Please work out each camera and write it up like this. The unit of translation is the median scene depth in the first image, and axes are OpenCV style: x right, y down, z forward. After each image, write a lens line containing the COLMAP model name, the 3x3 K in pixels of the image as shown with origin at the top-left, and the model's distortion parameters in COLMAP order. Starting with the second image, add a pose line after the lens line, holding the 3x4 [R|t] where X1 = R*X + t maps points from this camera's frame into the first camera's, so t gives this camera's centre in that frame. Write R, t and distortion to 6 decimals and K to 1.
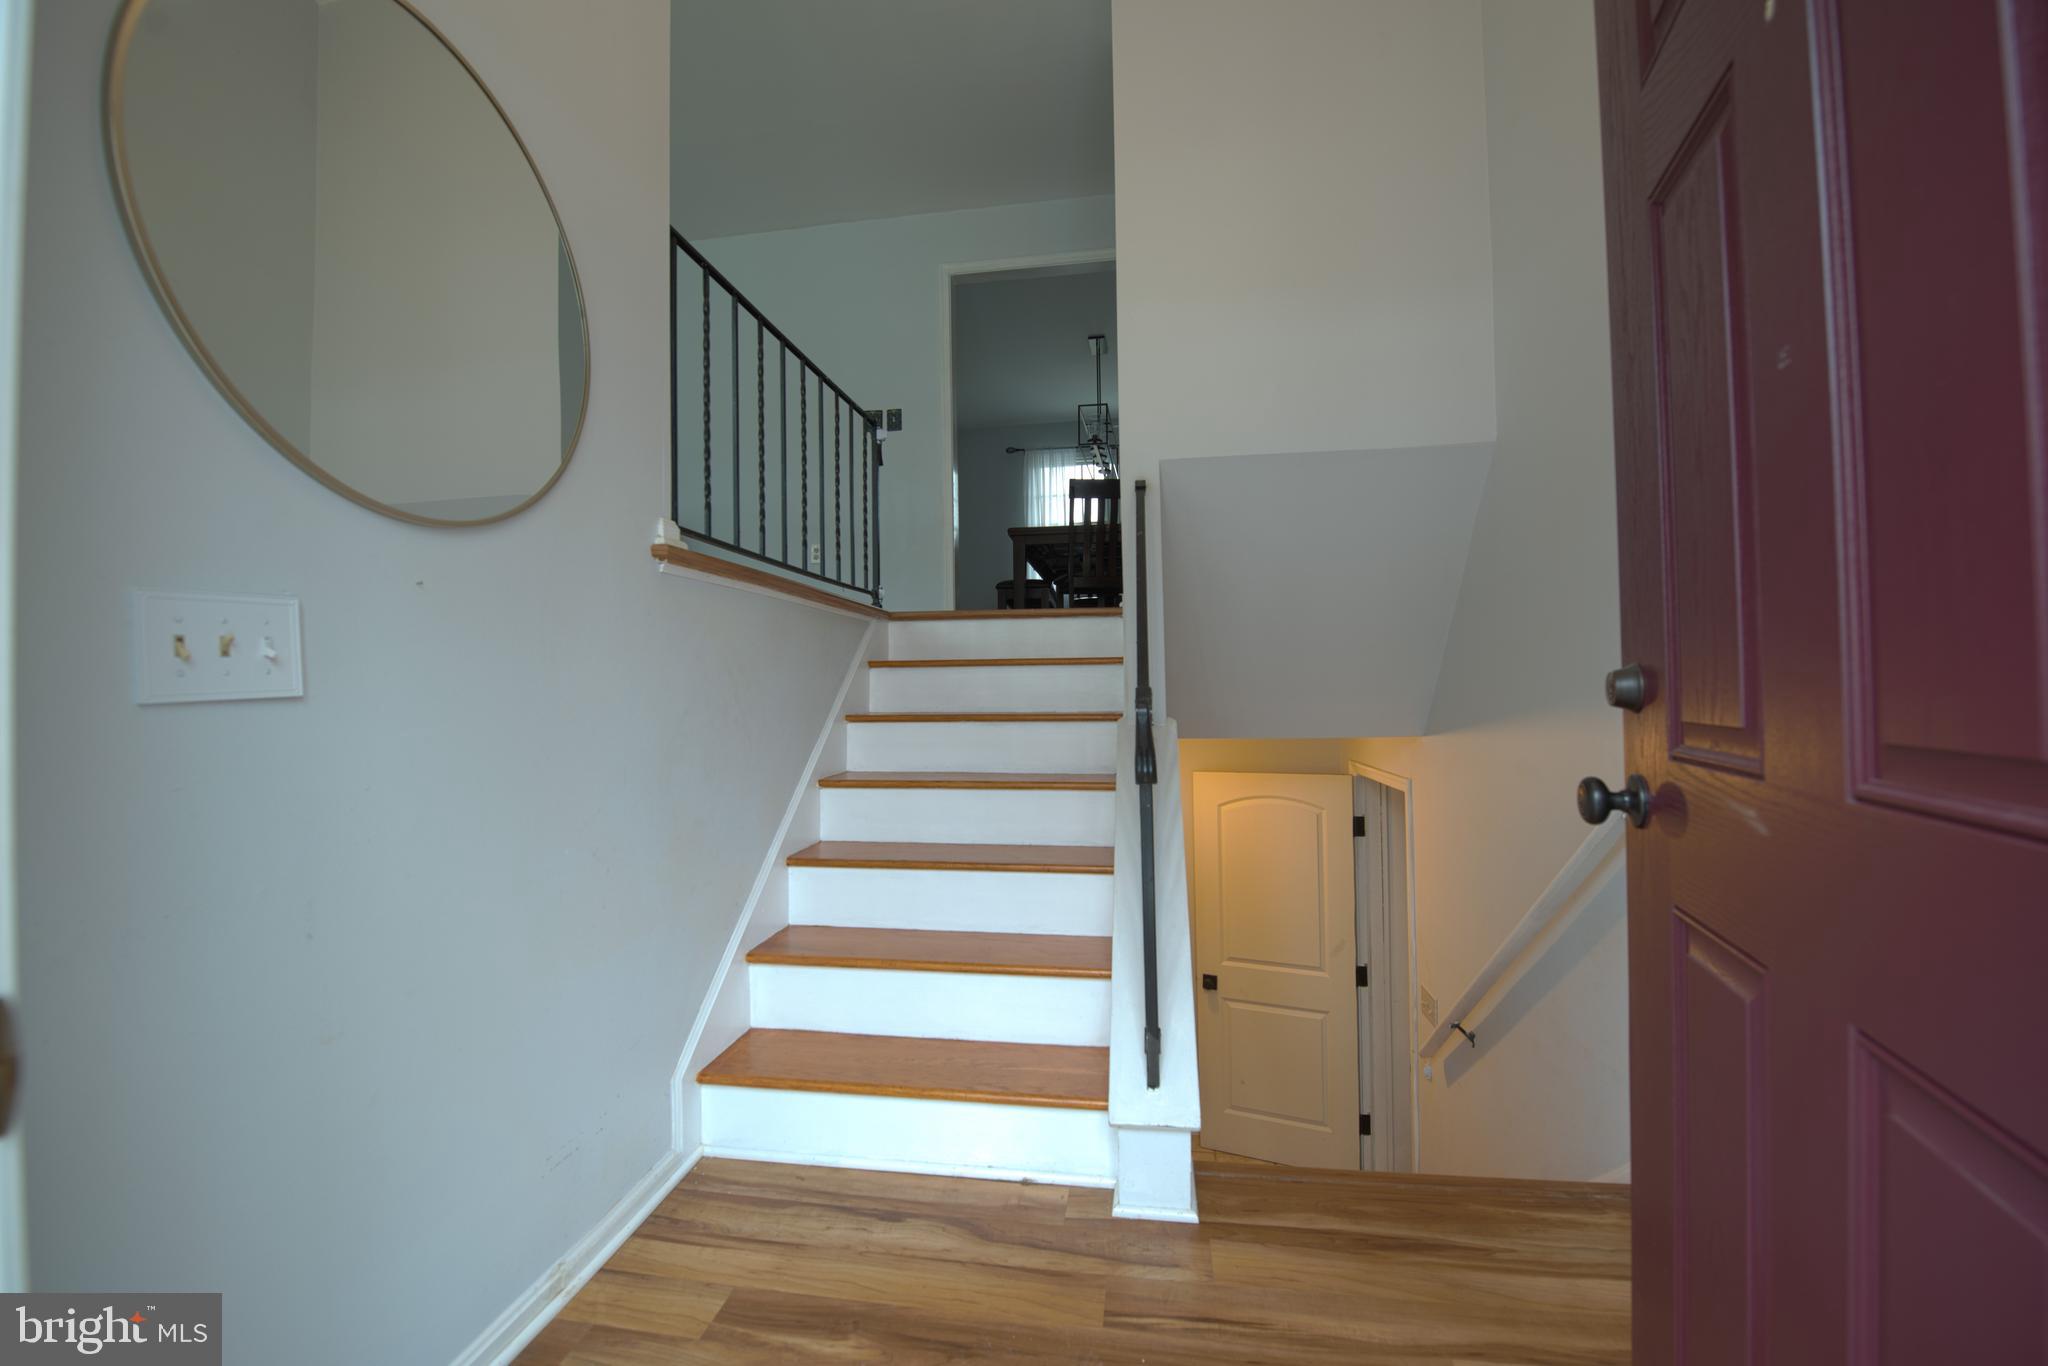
lens RADIAL K [[831.3, 0, 1020.5], [0, 831.3, 678.2], [0, 0, 1]] dist [-0.009556, -0.004829]
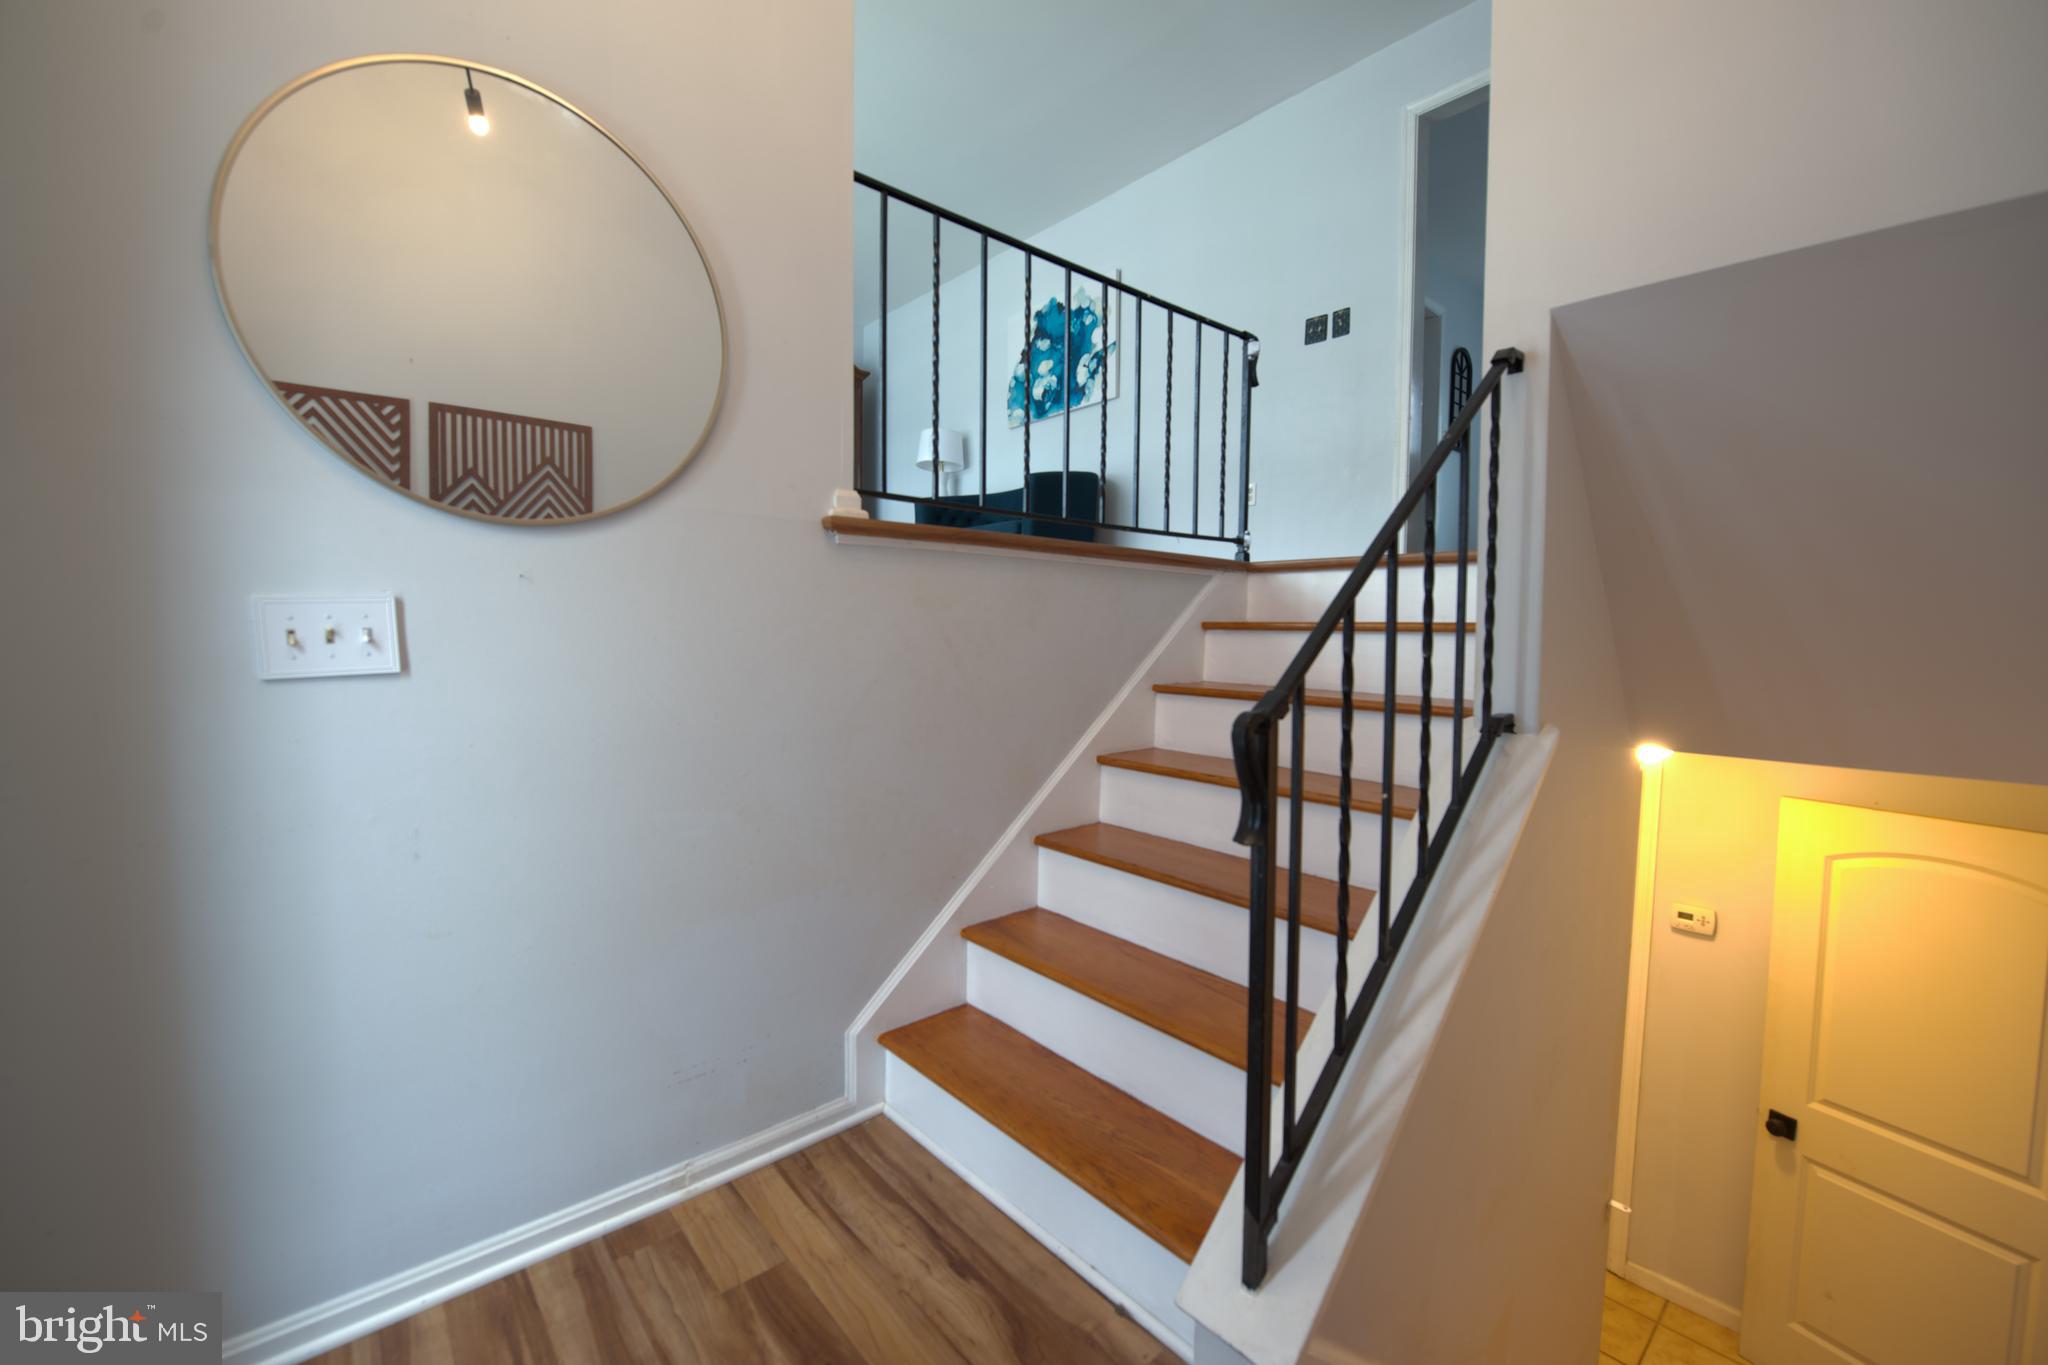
lens RADIAL K [[831.3, 0, 1020.5], [0, 831.3, 677.7], [0, 0, 1]] dist [-0.009556, -0.004829]
pose [[0.759893, 0.059378, -0.647331, 0.412003], [-0.012103, 0.996939, 0.077238, -0.047821], [0.649936, -0.050858, 0.758285, 0.384096]]
